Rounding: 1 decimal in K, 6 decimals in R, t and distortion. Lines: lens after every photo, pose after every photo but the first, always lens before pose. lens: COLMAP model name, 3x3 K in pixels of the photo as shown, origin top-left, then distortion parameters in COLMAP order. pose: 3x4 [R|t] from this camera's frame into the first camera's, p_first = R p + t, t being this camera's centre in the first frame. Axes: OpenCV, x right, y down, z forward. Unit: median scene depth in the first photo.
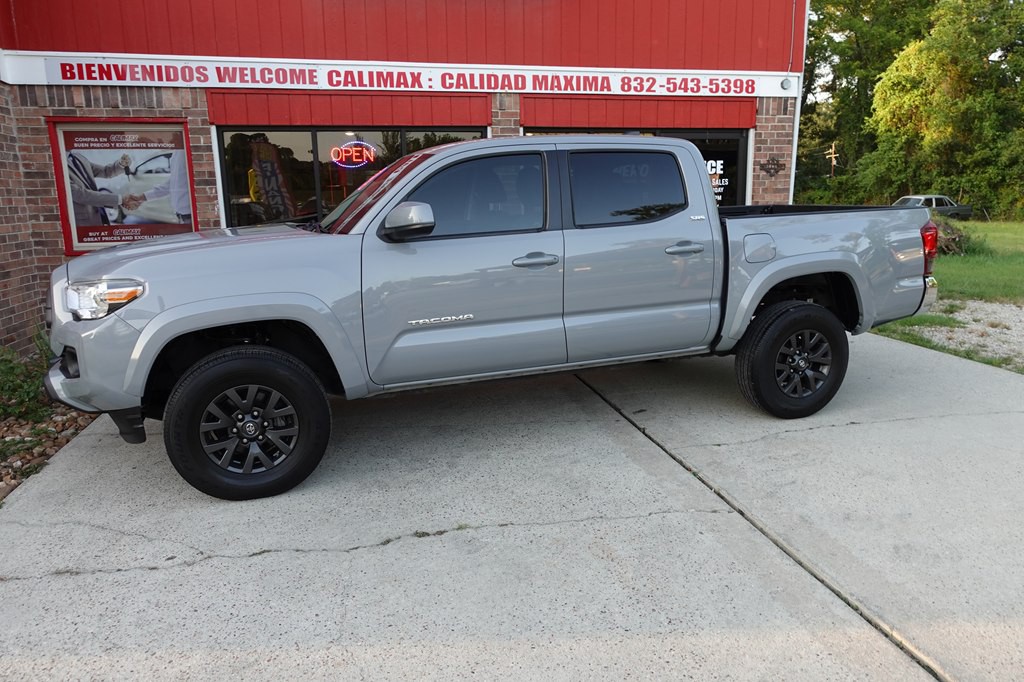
lens RADIAL K [[706.4, 0, 511.9], [0, 706.4, 339.9], [0, 0, 1]] dist [0.001095, -0.000657]
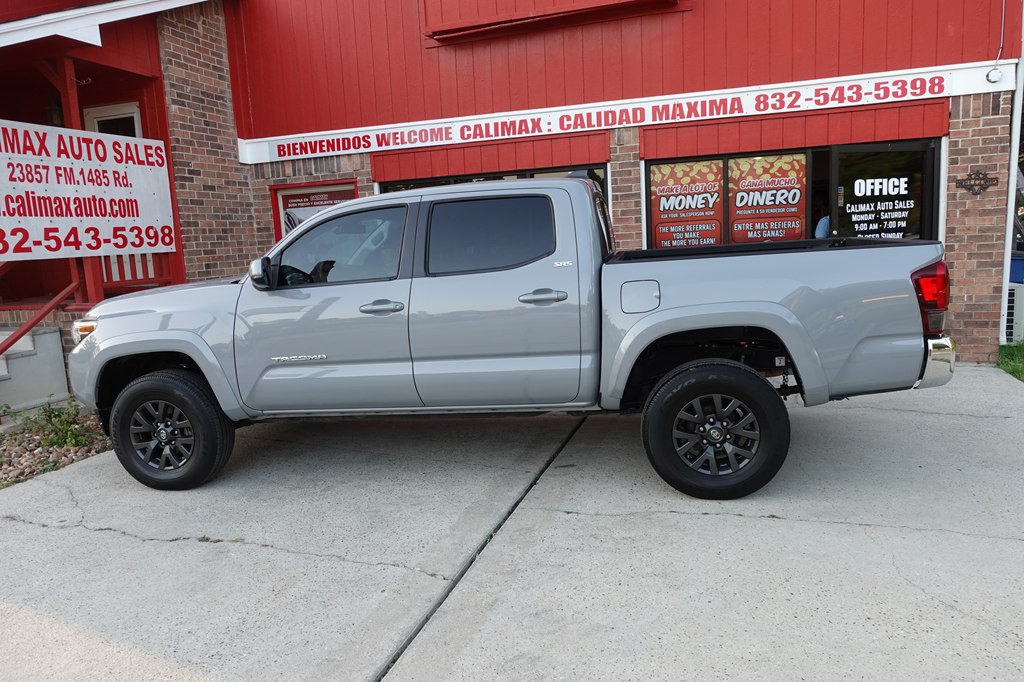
lens RADIAL K [[706.4, 0, 513.6], [0, 706.4, 338.3], [0, 0, 1]] dist [0.001095, -0.000657]
pose [[0.861627, 0.044008, -0.505630, 0.394876], [-0.063112, 0.997792, -0.020703, -0.030150], [0.503602, 0.049750, 0.862502, 0.098118]]
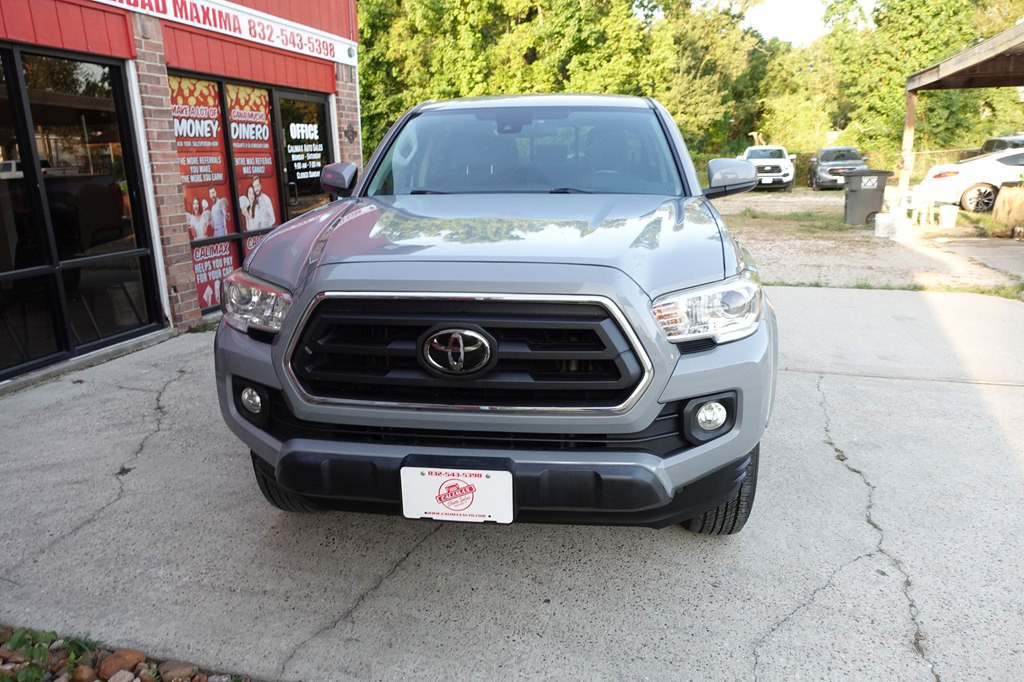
lens RADIAL K [[706.4, 0, 512.6], [0, 706.4, 342.4], [0, 0, 1]] dist [0.001095, -0.000657]
pose [[0.455784, -0.220590, 0.862323, -0.565546], [0.185910, 0.971029, 0.150135, -0.073035], [-0.870459, 0.091885, 0.483590, 0.392393]]
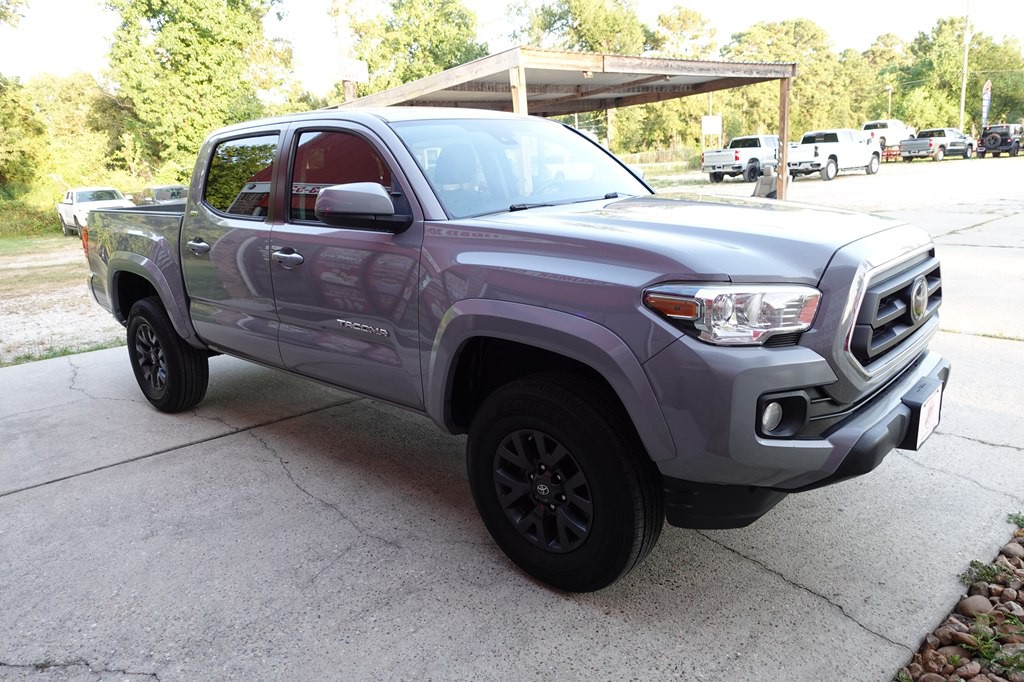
lens RADIAL K [[706.4, 0, 515.9], [0, 706.4, 340.9], [0, 0, 1]] dist [0.001095, -0.000657]
pose [[-0.474518, -0.168251, 0.864016, -0.545395], [0.239379, 0.919905, 0.310601, -0.164799], [-0.847072, 0.354213, -0.396235, 0.841839]]
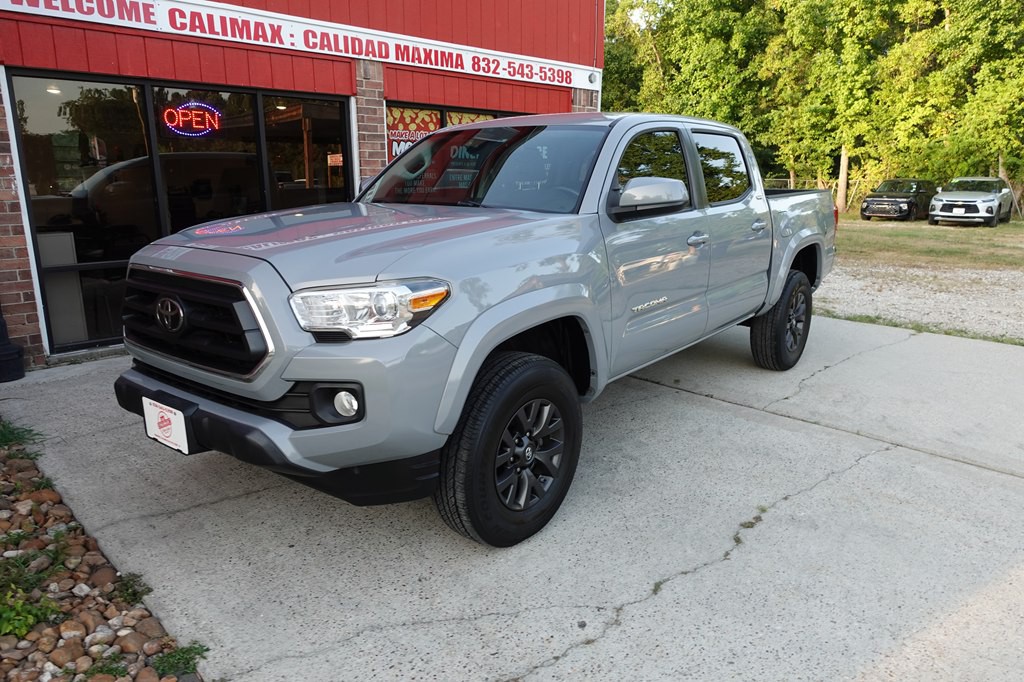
lens RADIAL K [[706.4, 0, 511.8], [0, 706.4, 341.8], [0, 0, 1]] dist [0.001095, -0.000657]
pose [[0.850167, -0.102842, 0.516372, -0.382355], [0.091587, 0.994673, 0.047310, -0.020878], [-0.518487, 0.007072, 0.855056, 0.149909]]
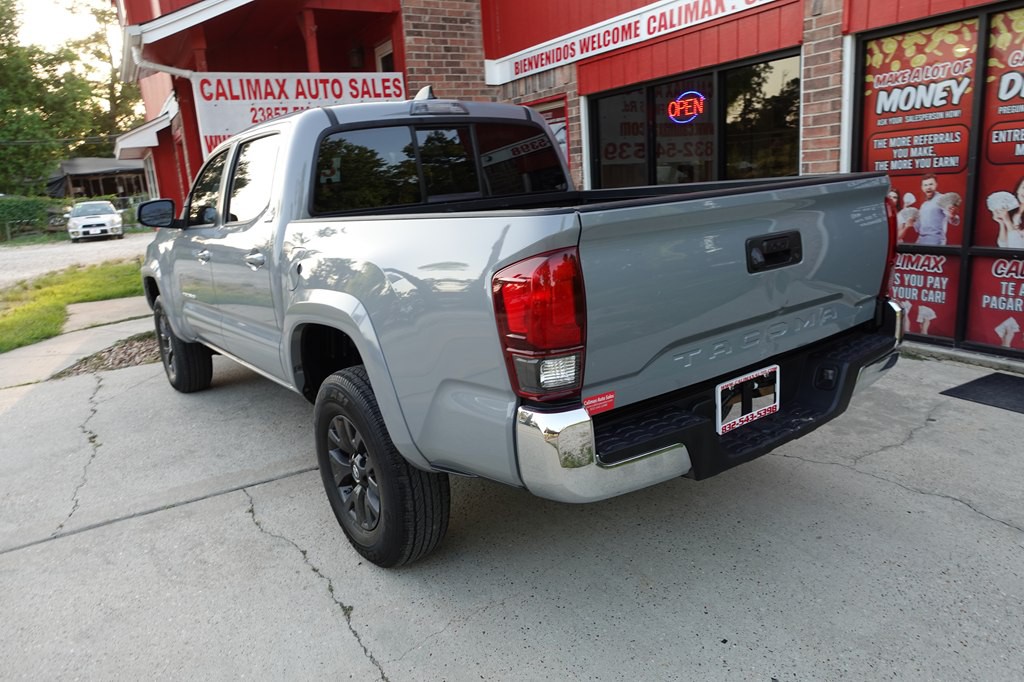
lens RADIAL K [[706.4, 0, 514.9], [0, 706.4, 338.9], [0, 0, 1]] dist [0.001095, -0.000657]
pose [[0.292976, 0.212063, -0.932306, 0.621887], [-0.125946, 0.975156, 0.182232, -0.127114], [0.947788, 0.064030, 0.312406, 0.592451]]
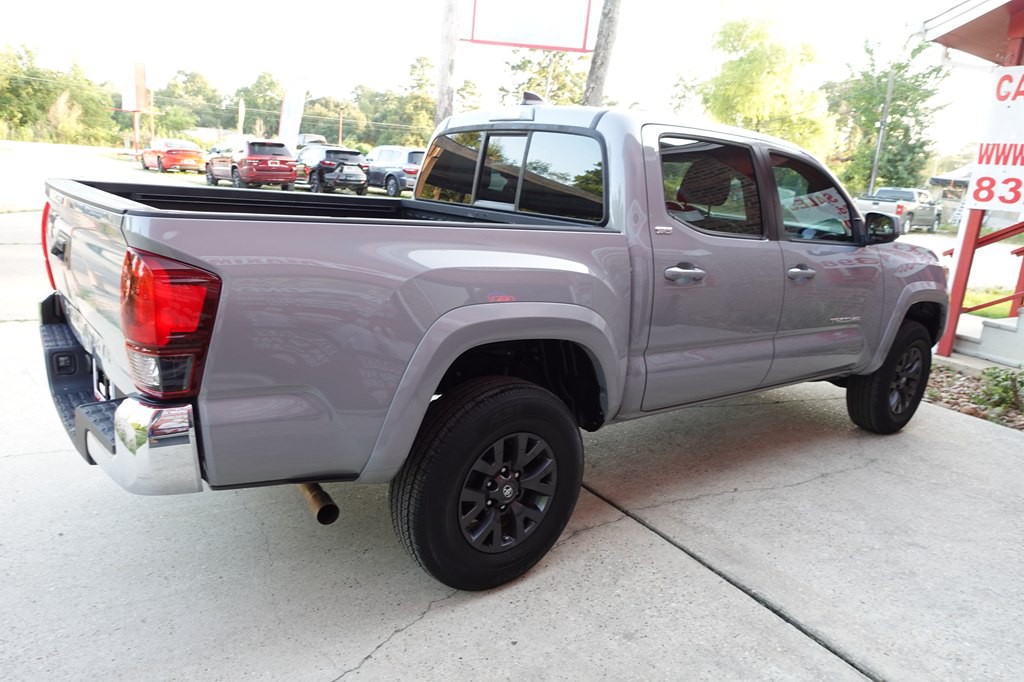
lens RADIAL K [[706.4, 0, 514.2], [0, 706.4, 335.6], [0, 0, 1]] dist [0.001095, -0.000657]
pose [[-0.941464, 0.021985, -0.336396, 0.288521], [-0.124971, 0.904011, 0.408835, -0.244123], [0.313094, 0.426943, -0.848347, 1.138031]]
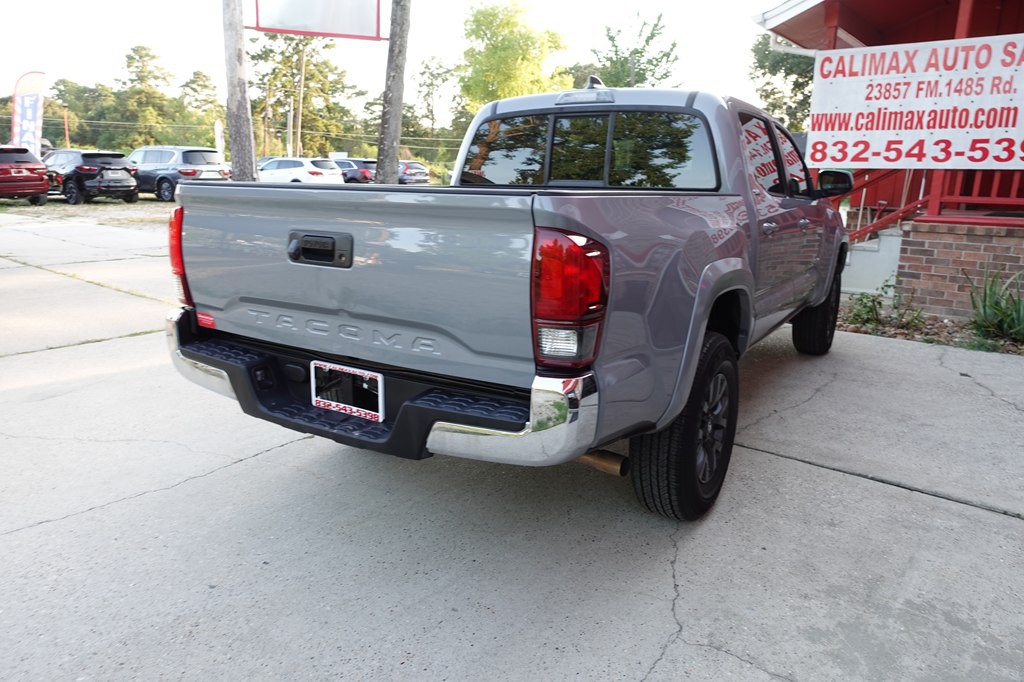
lens RADIAL K [[706.4, 0, 512.2], [0, 706.4, 336.5], [0, 0, 1]] dist [0.001095, -0.000657]
pose [[-0.779208, 0.145204, -0.609714, 0.498628], [-0.128594, 0.915062, 0.382264, -0.215408], [0.613432, 0.376269, -0.694351, 1.061465]]
